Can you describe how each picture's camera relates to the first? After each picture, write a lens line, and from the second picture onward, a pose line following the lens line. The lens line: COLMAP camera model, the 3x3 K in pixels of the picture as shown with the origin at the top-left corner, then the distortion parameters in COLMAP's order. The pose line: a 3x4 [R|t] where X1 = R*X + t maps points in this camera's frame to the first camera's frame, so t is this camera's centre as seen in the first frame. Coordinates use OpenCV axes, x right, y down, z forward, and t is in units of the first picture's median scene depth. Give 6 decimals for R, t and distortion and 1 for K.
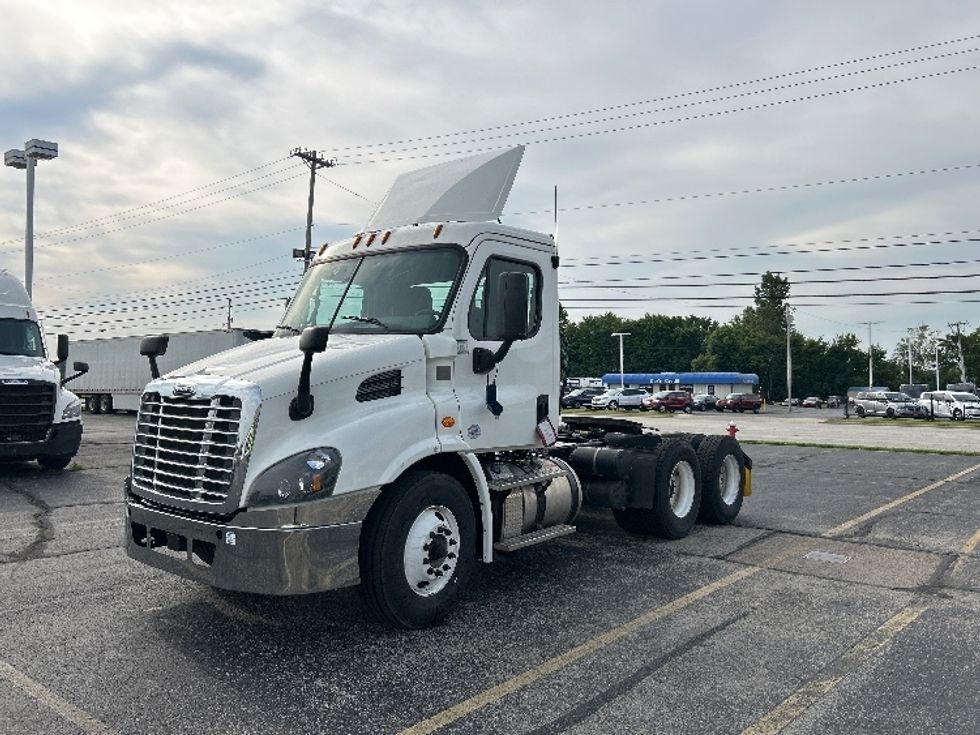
lens RADIAL K [[741.1, 0, 482.1], [0, 741.1, 367.6], [0, 0, 1]] dist [0.033951, -0.020068]
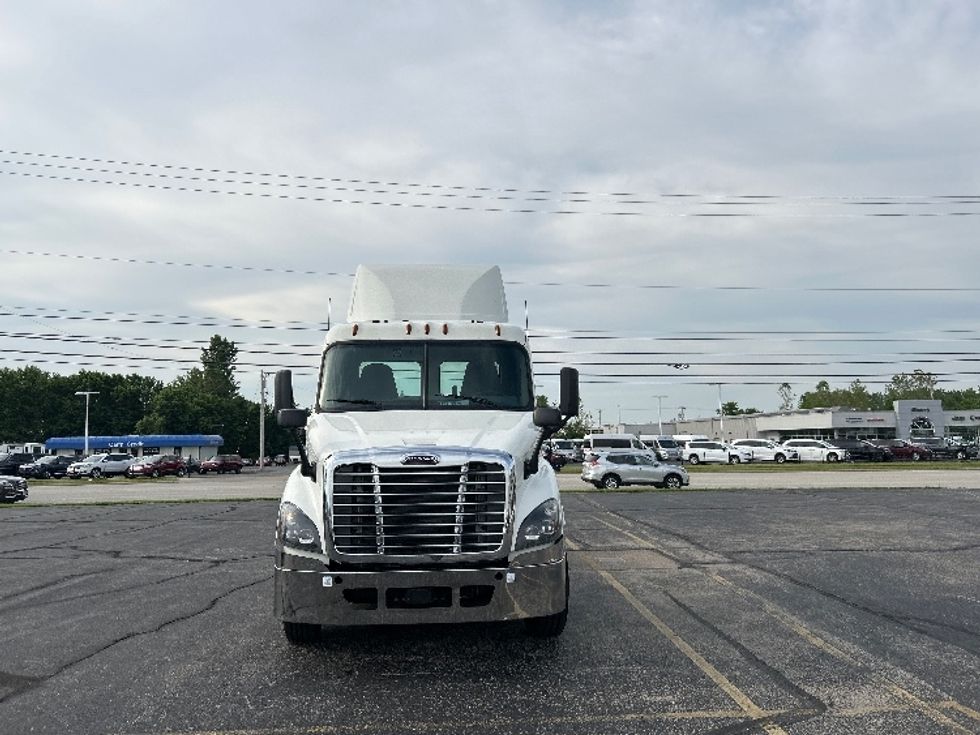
lens RADIAL K [[741.1, 0, 490.1], [0, 741.1, 369.8], [0, 0, 1]] dist [0.033951, -0.020068]
pose [[0.724474, 0.050426, 0.687455, -0.922955], [0.003768, 0.997016, -0.077104, -0.016051], [-0.689292, 0.058450, 0.722122, 0.077849]]
